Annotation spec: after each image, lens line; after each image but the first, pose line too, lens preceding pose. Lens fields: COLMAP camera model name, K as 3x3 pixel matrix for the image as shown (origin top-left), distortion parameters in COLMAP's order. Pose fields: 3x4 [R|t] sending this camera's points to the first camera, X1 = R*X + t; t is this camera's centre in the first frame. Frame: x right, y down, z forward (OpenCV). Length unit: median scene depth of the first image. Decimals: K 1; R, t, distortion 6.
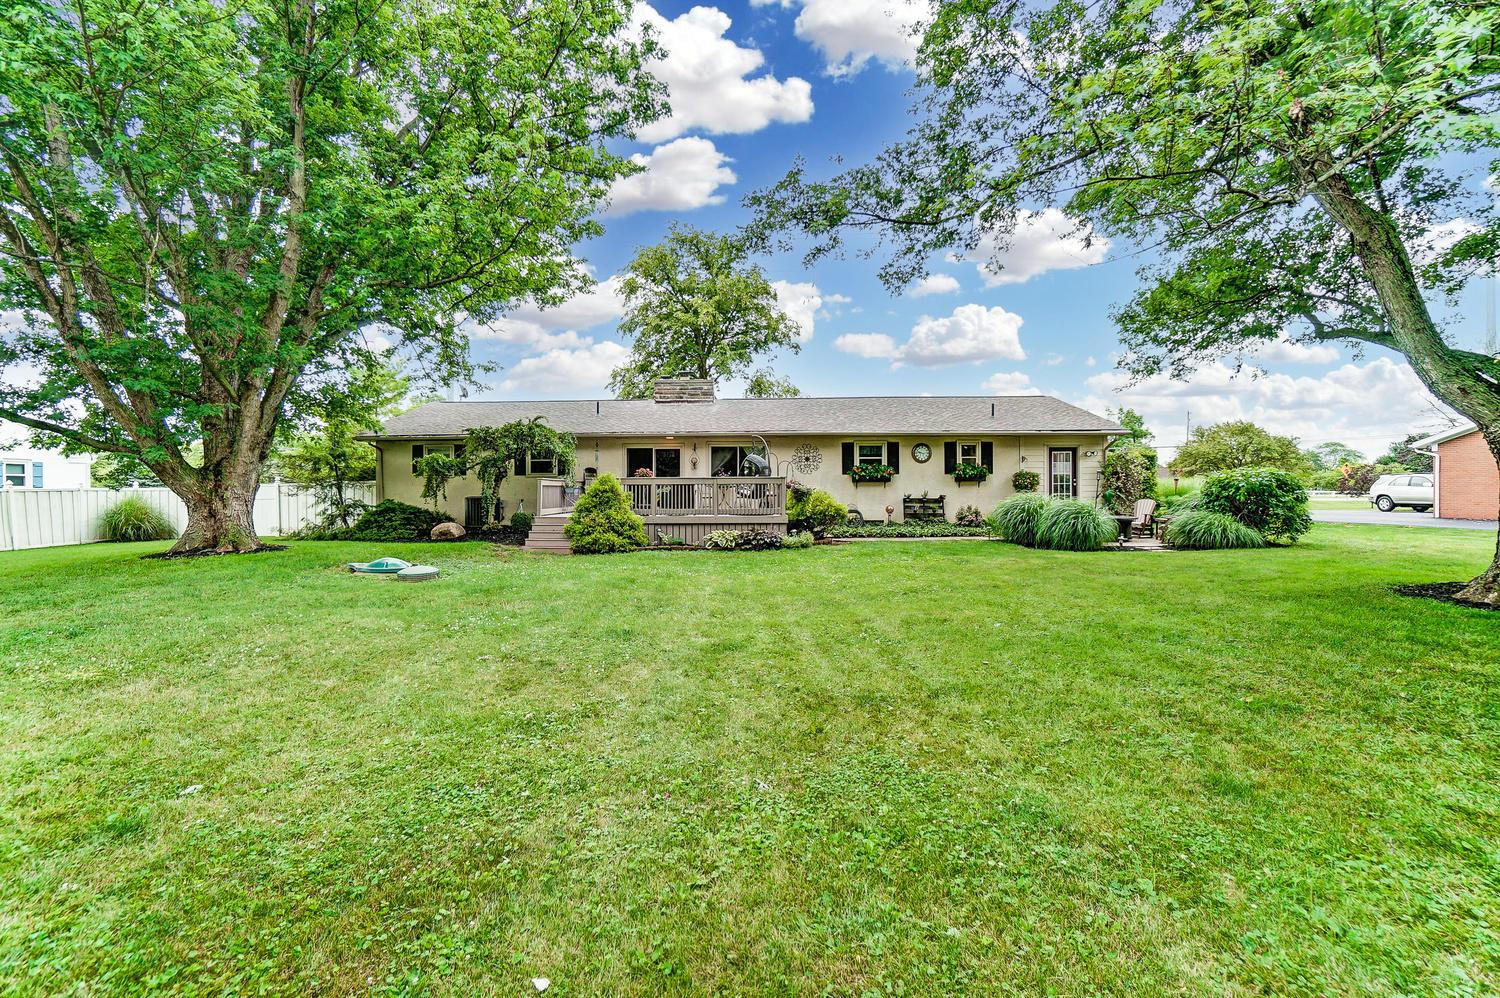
lens RADIAL K [[659.0, 0, 748.2], [0, 659.0, 494.3], [0, 0, 1]] dist [-0.040524, 0.010132]
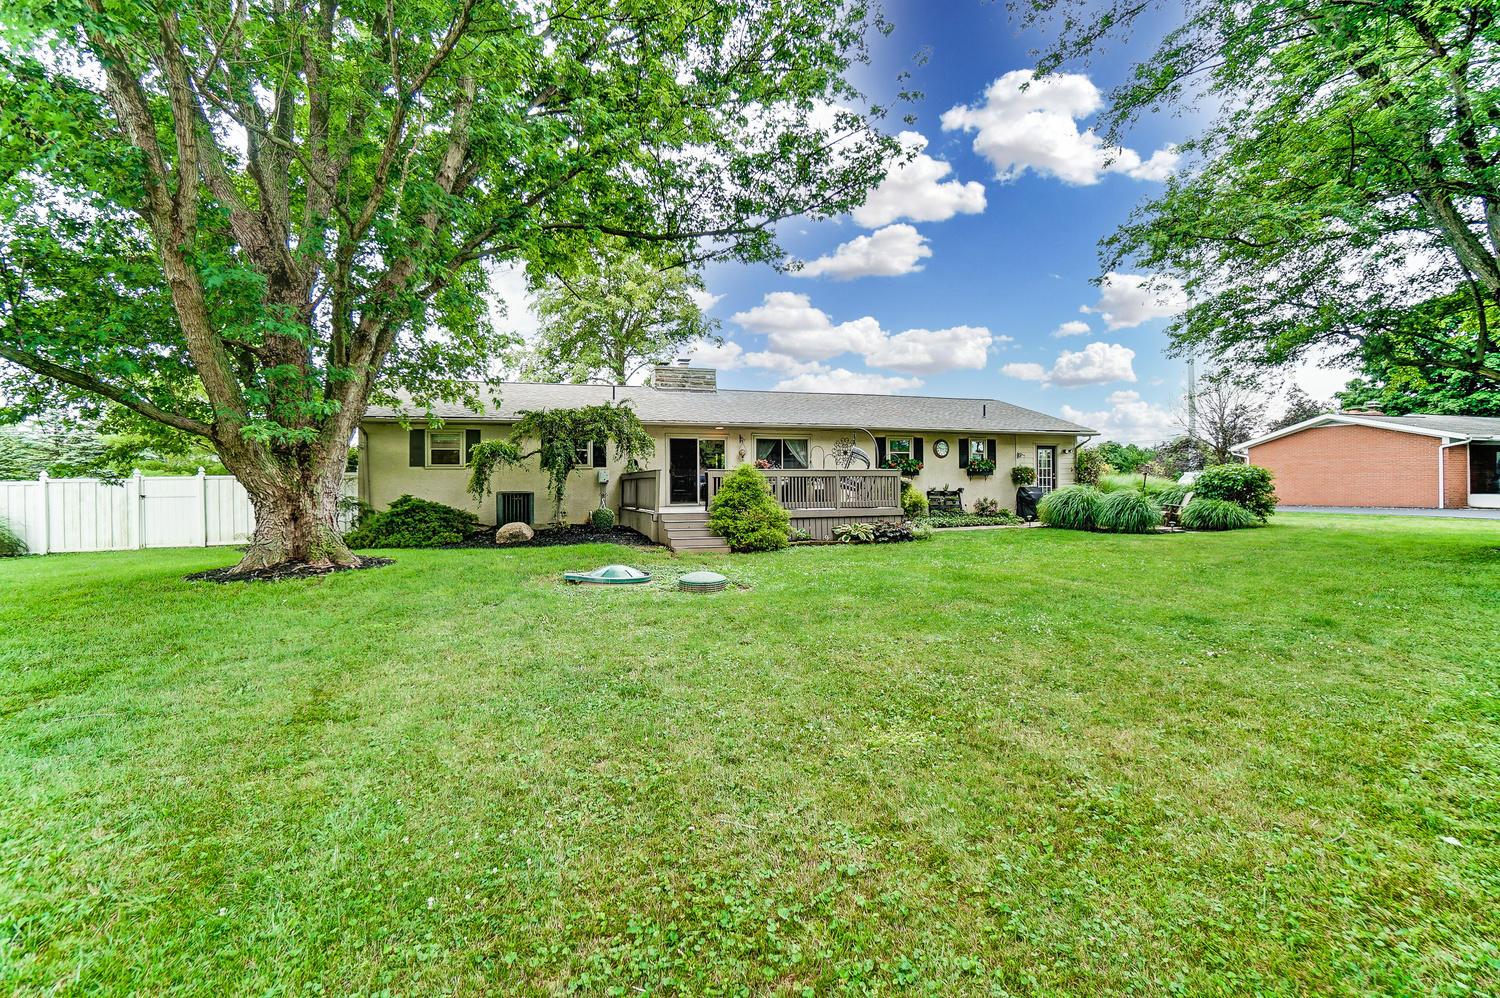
lens RADIAL K [[659.0, 0, 753.0], [0, 659.0, 495.0], [0, 0, 1]] dist [-0.040524, 0.010132]
pose [[0.942782, -0.007854, 0.333316, -0.389377], [0.005715, 0.999956, 0.007397, 0.003271], [-0.333360, -0.005068, 0.942786, 0.097712]]
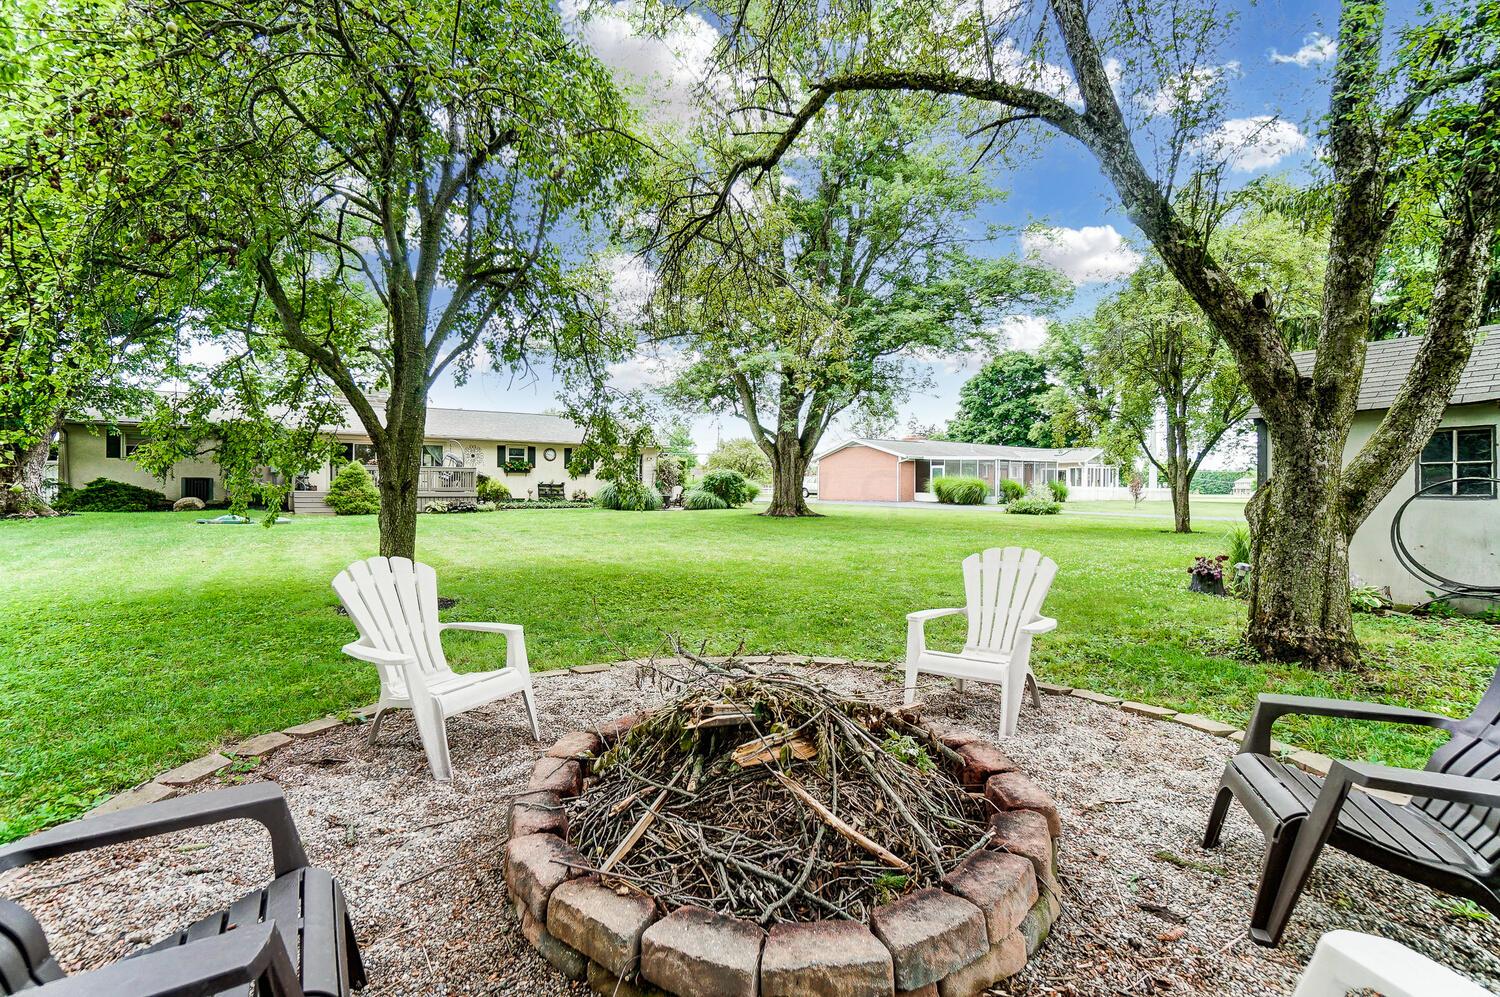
lens RADIAL K [[659.0, 0, 741.2], [0, 659.0, 496.9], [0, 0, 1]] dist [-0.040524, 0.010132]
pose [[0.814245, 0.003192, 0.580513, -0.268691], [-0.009377, 0.999927, 0.007653, 0.020757], [-0.580446, -0.011675, 0.814215, -0.520808]]
